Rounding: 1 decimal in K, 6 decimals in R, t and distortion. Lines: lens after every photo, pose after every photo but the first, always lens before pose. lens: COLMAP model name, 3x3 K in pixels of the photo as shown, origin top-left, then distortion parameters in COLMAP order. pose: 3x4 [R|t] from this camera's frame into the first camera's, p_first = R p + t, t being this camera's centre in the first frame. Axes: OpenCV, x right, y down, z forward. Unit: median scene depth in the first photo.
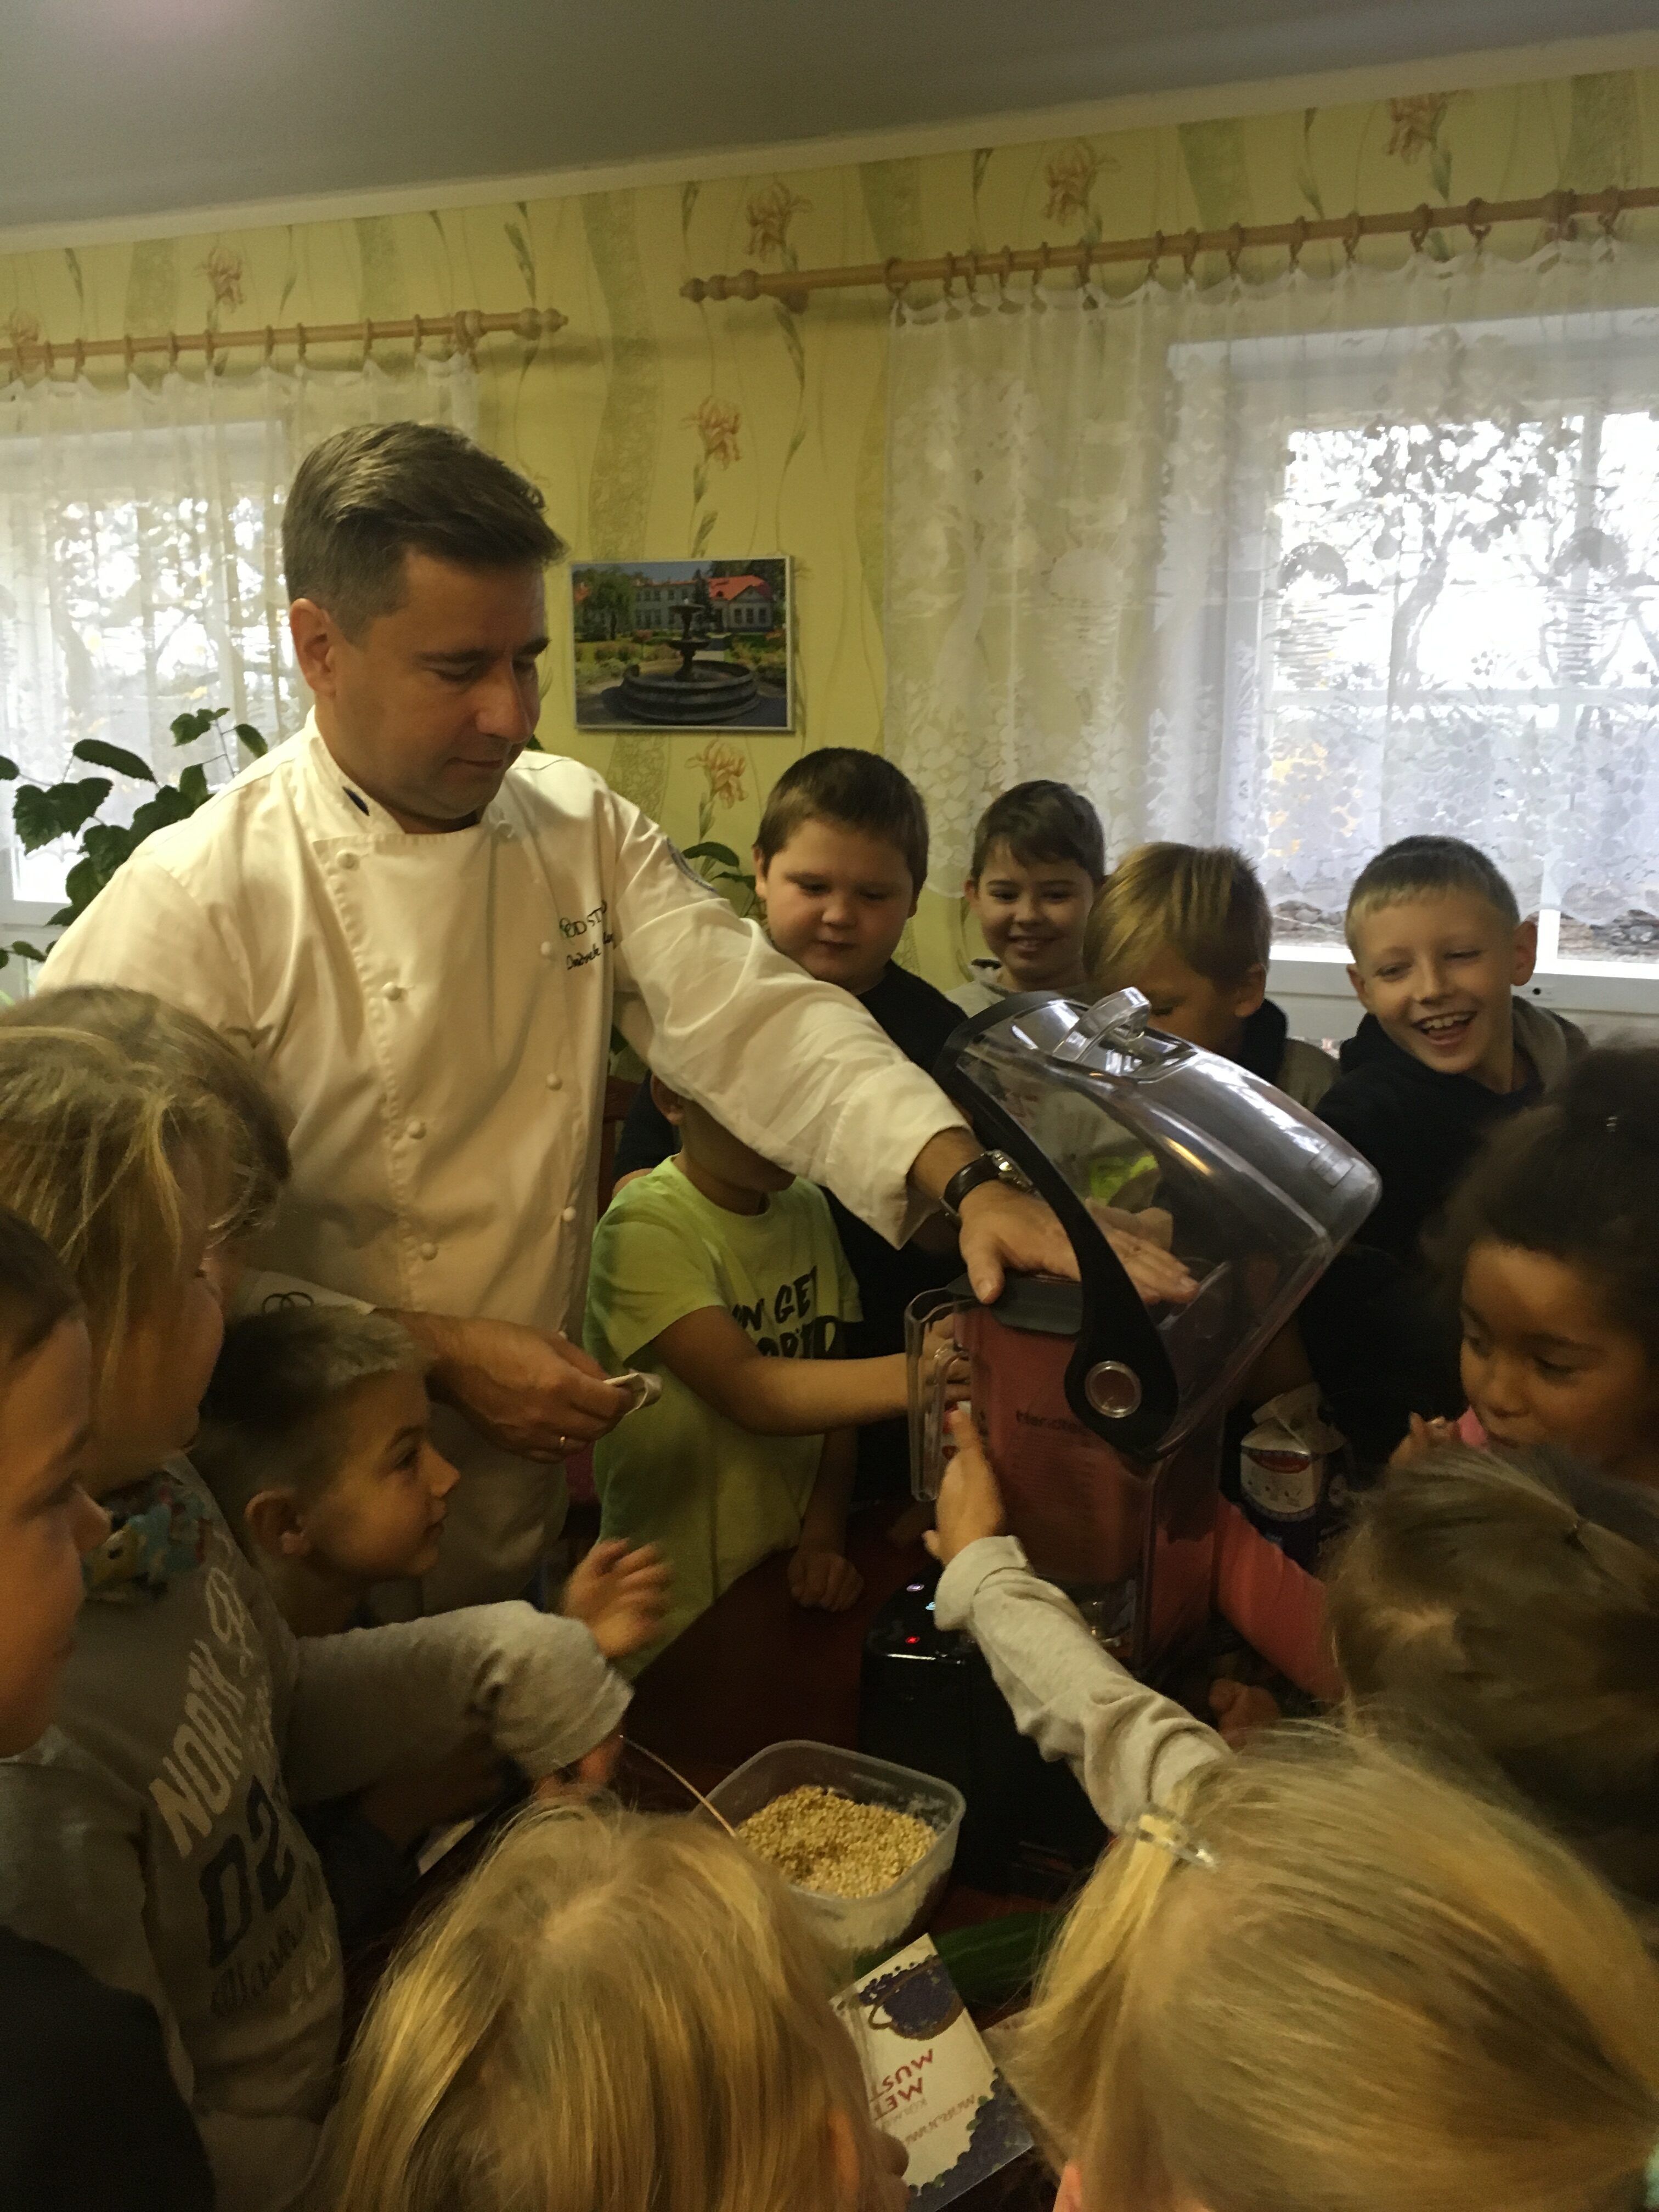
lens RADIAL K [[1862.6, 0, 839.1], [0, 1862.6, 1108.0], [0, 0, 1]] dist [0.063383, -0.094567]
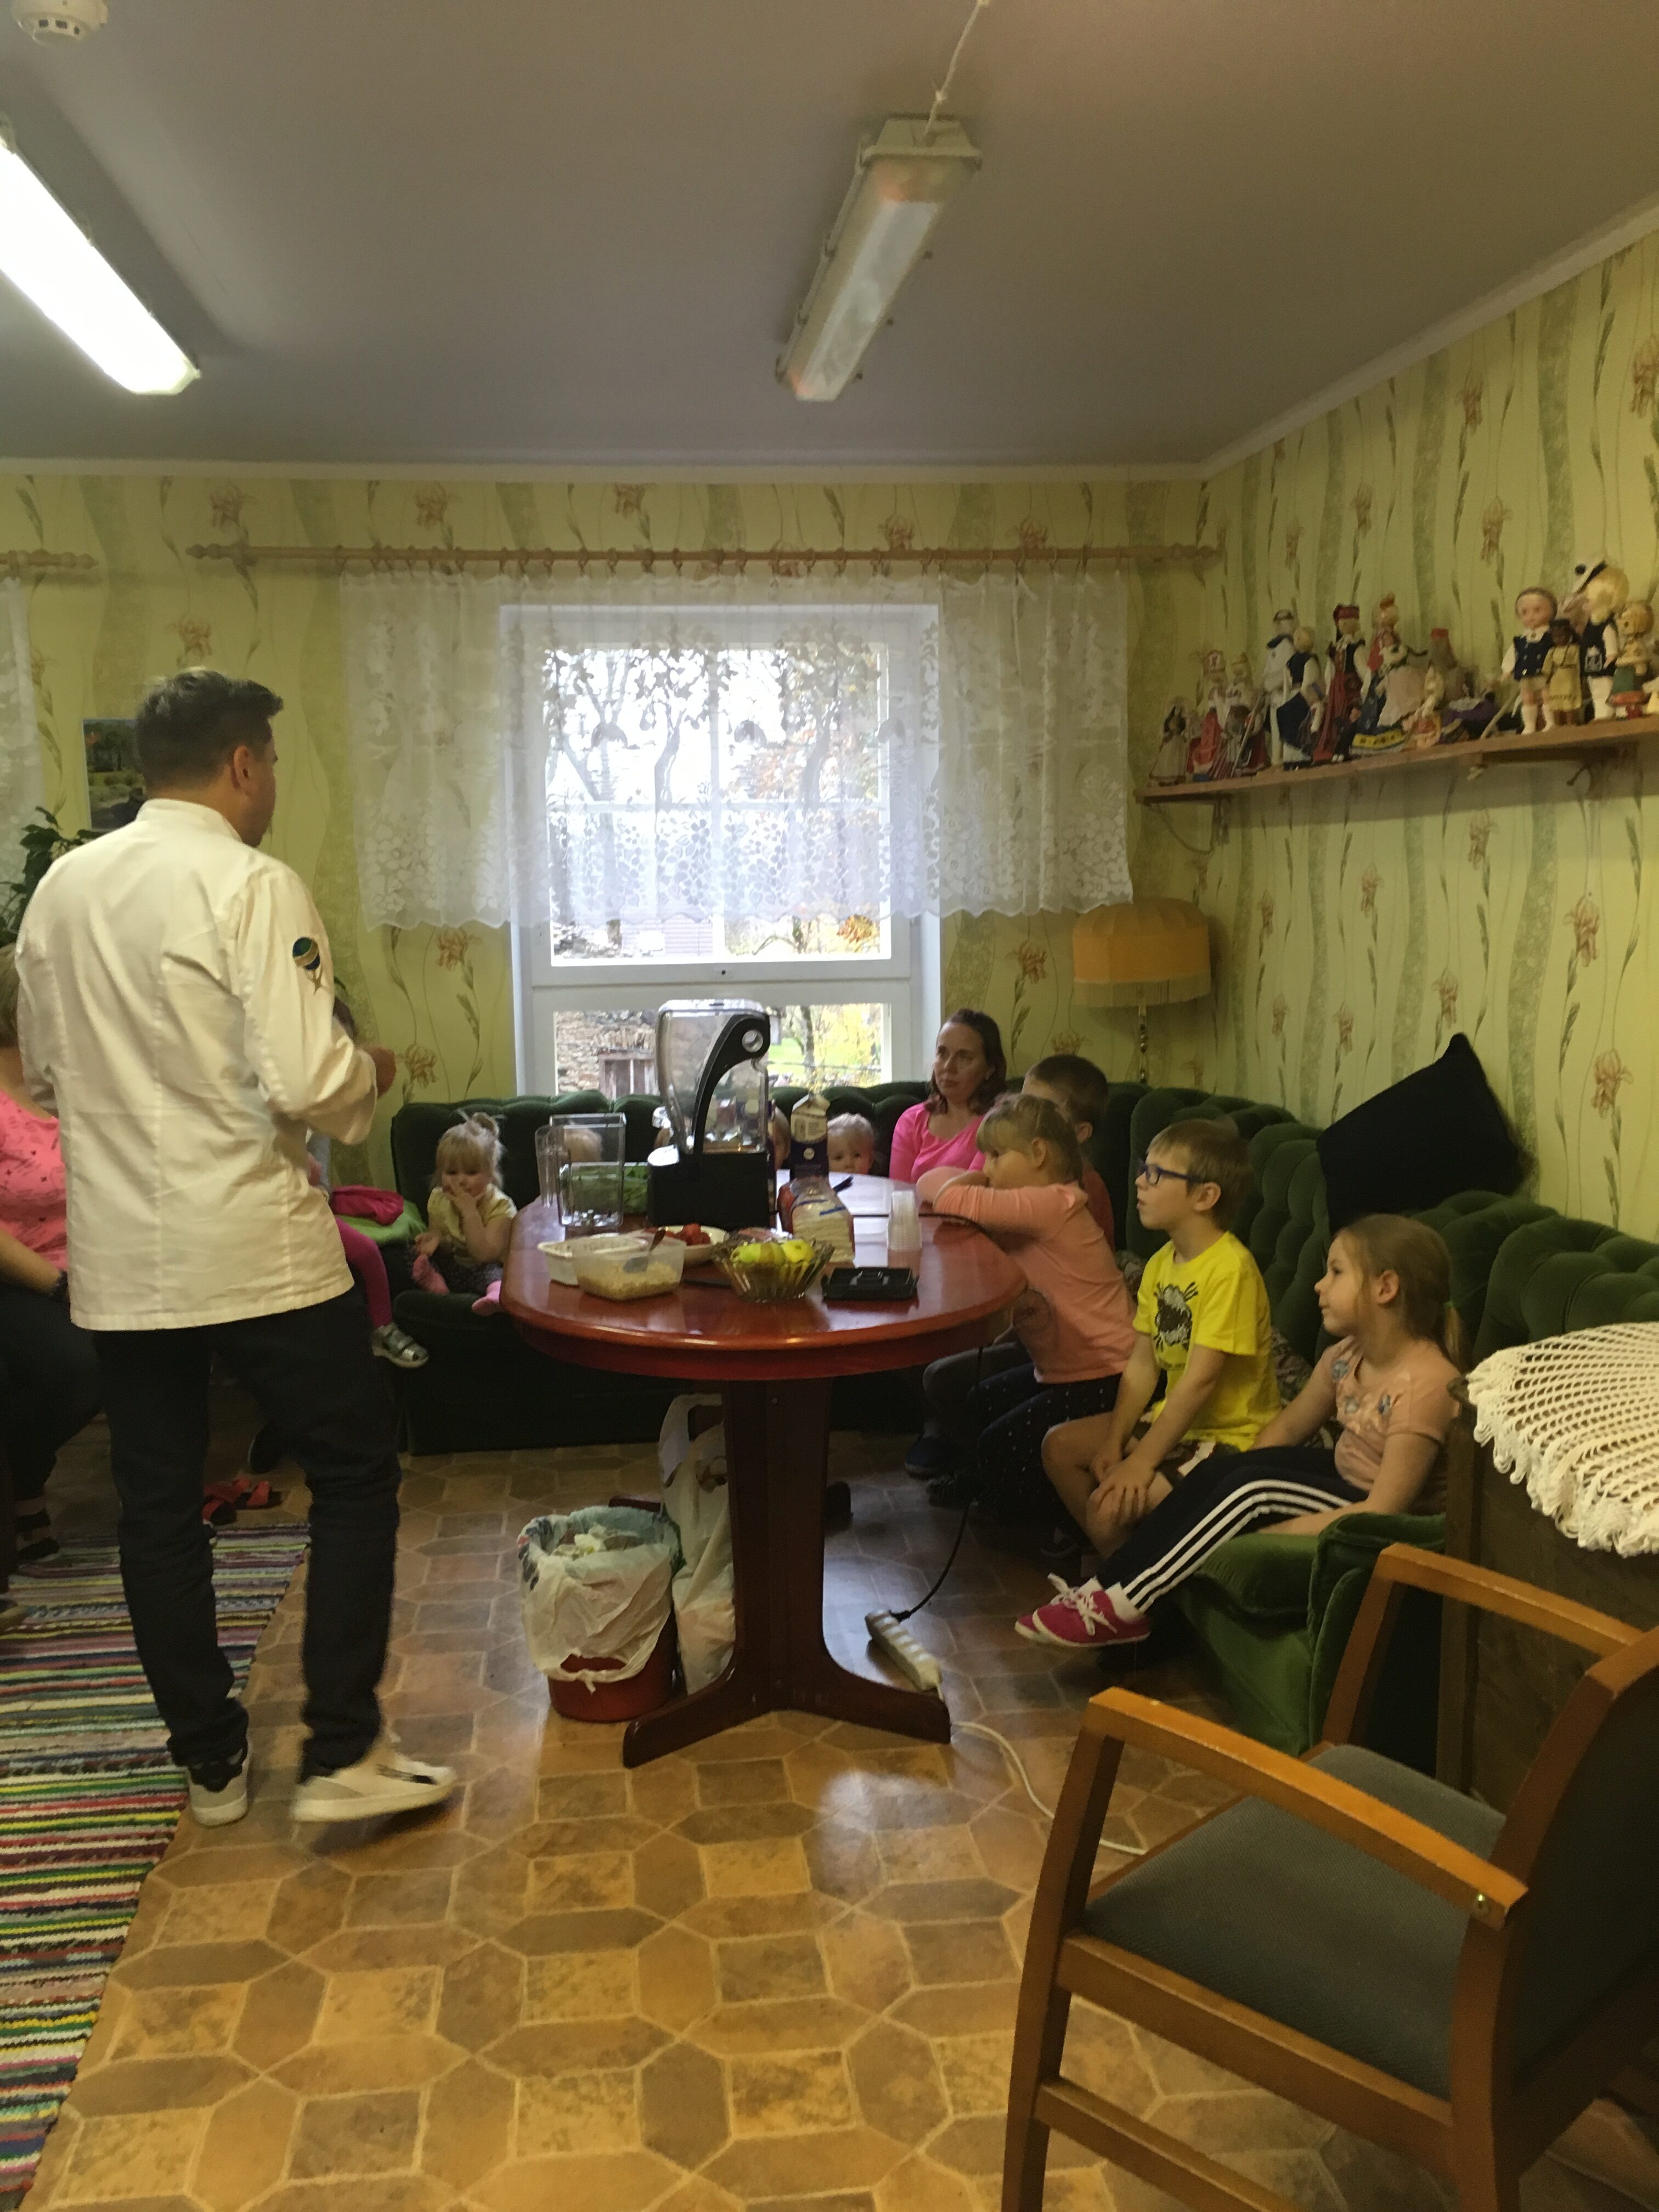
lens RADIAL K [[1862.6, 0, 844.7], [0, 1862.6, 1111.6], [0, 0, 1]] dist [0.063383, -0.094567]
pose [[0.856148, -0.092194, 0.508440, -0.461165], [0.122404, 0.992134, -0.026213, 0.135463], [-0.502024, 0.084677, 0.860698, -0.585185]]
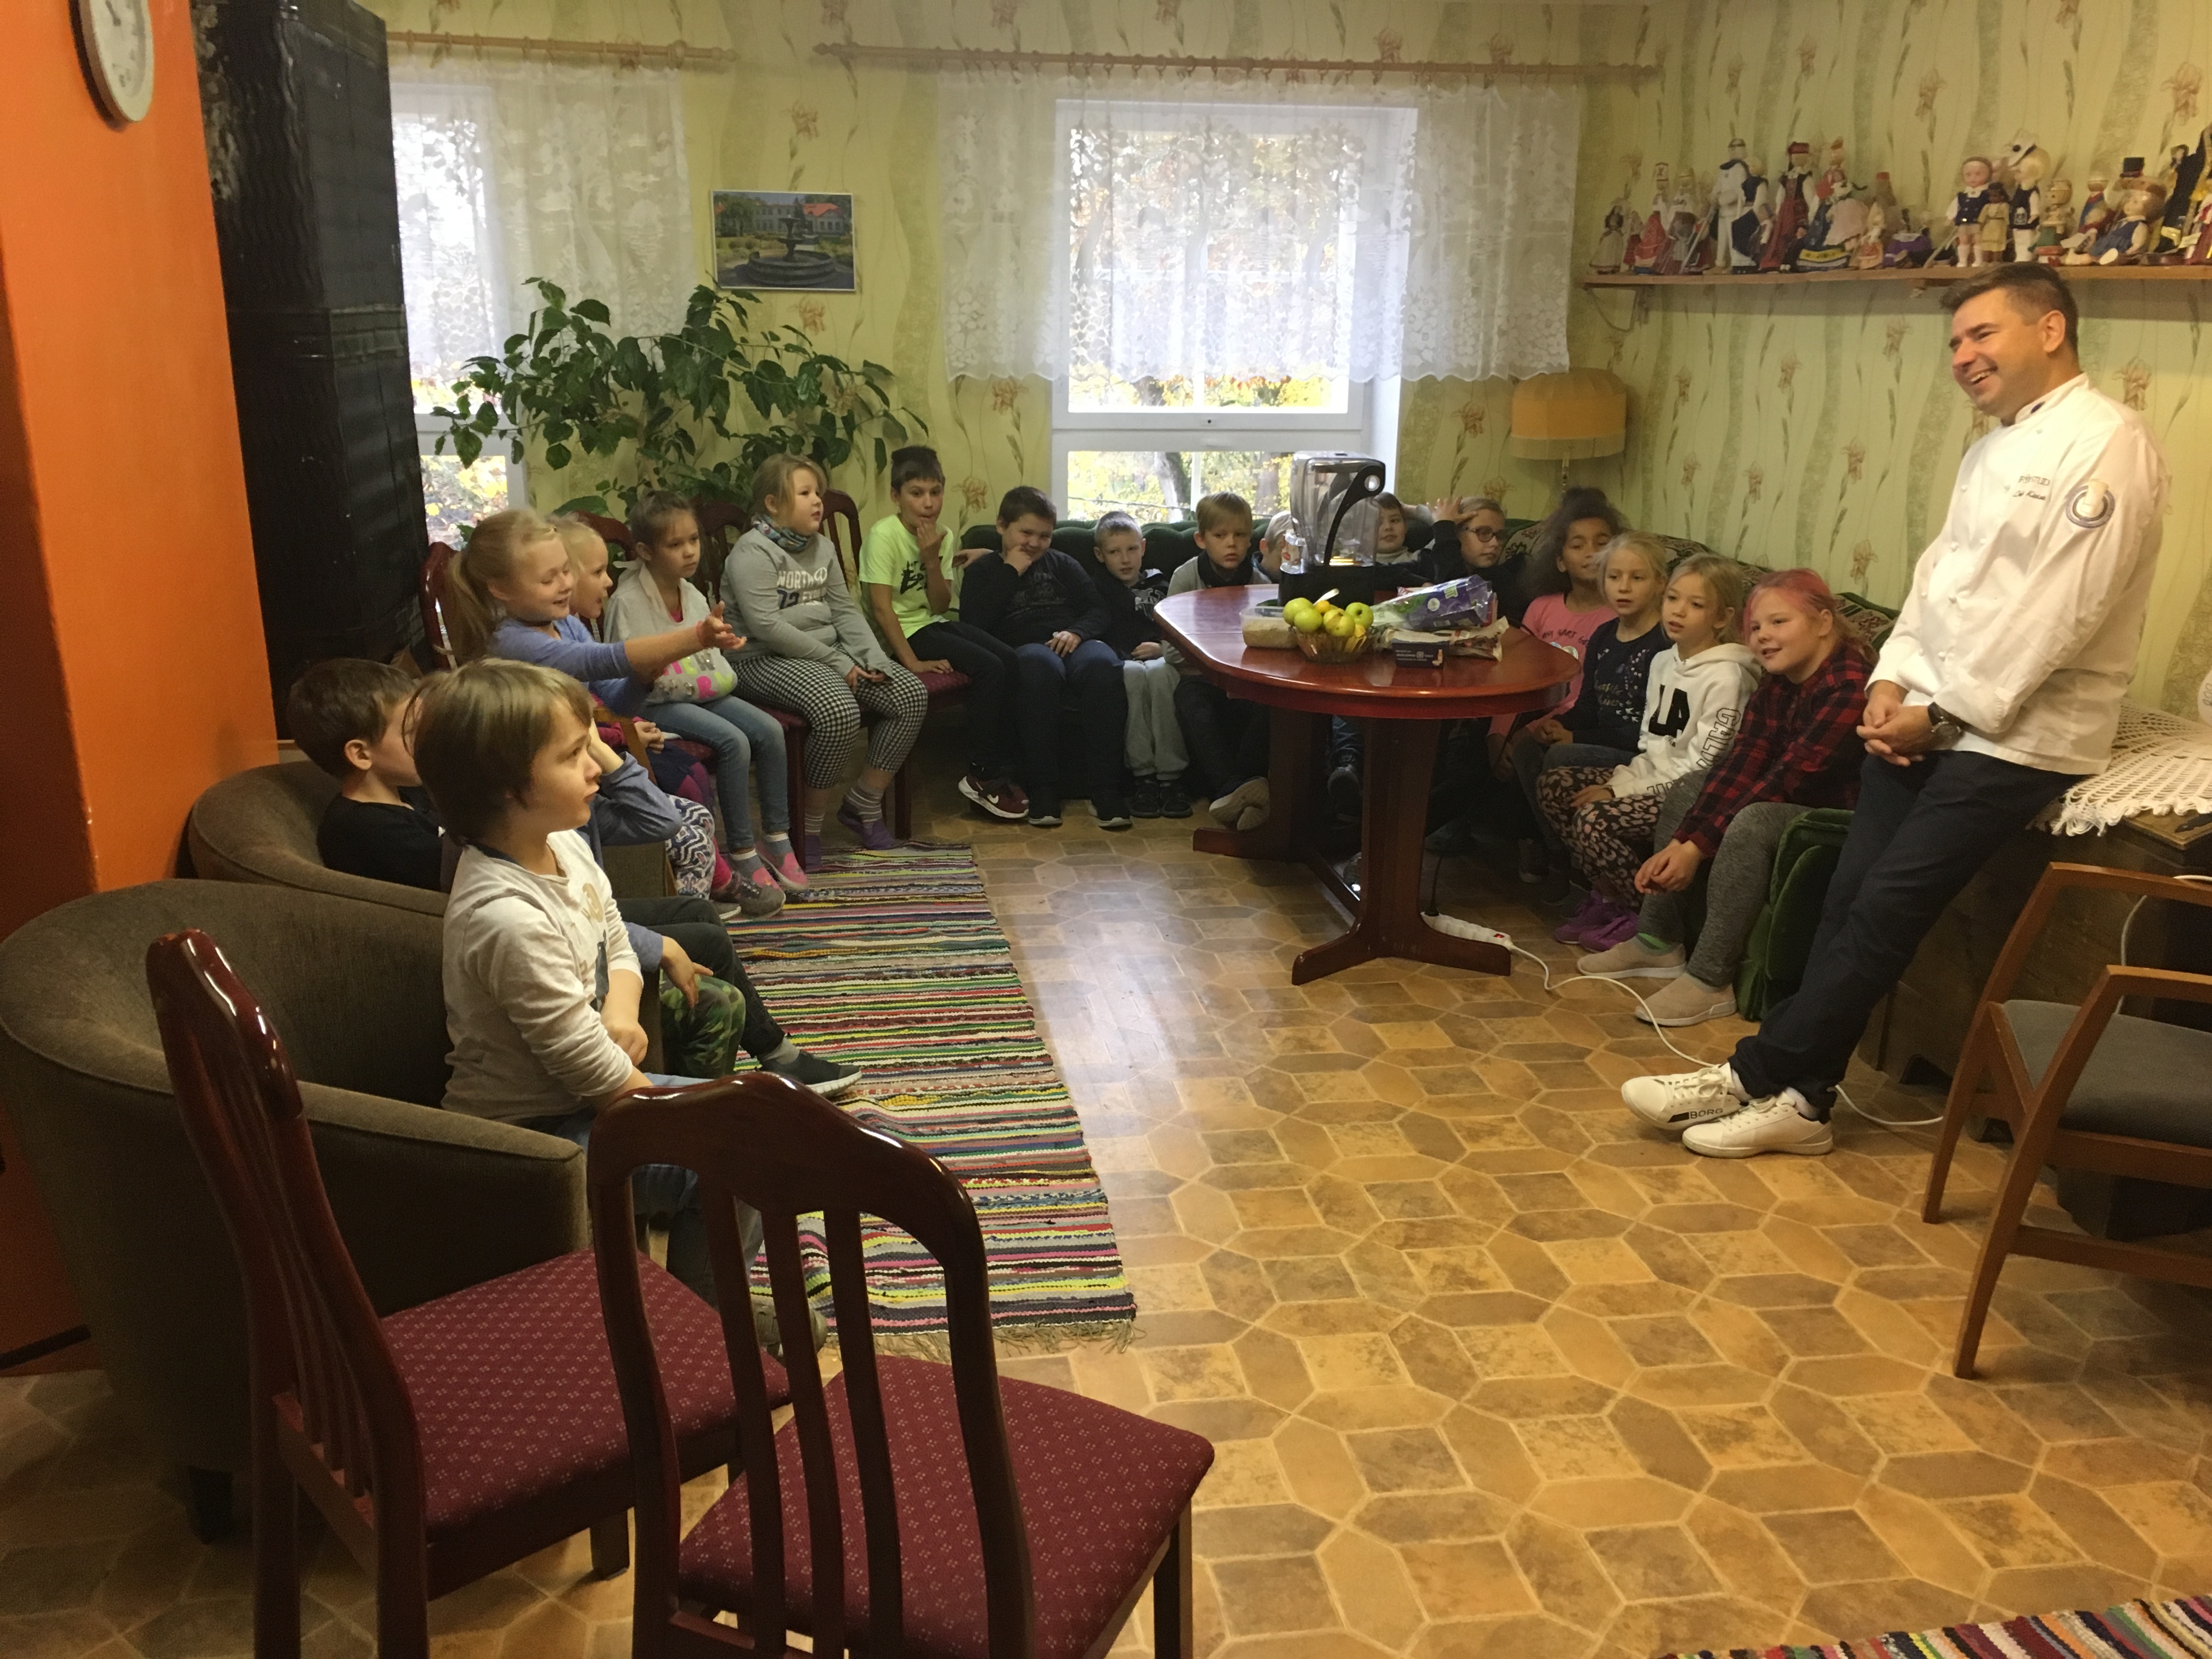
lens RADIAL K [[1862.6, 0, 1128.3], [0, 1862.6, 837.9], [0, 0, 1]] dist [0.063383, -0.094567]
pose [[0.836919, -0.152346, 0.525696, -0.935038], [0.099596, 0.986835, 0.127424, 0.129846], [-0.538188, -0.054287, 0.841075, -0.781769]]
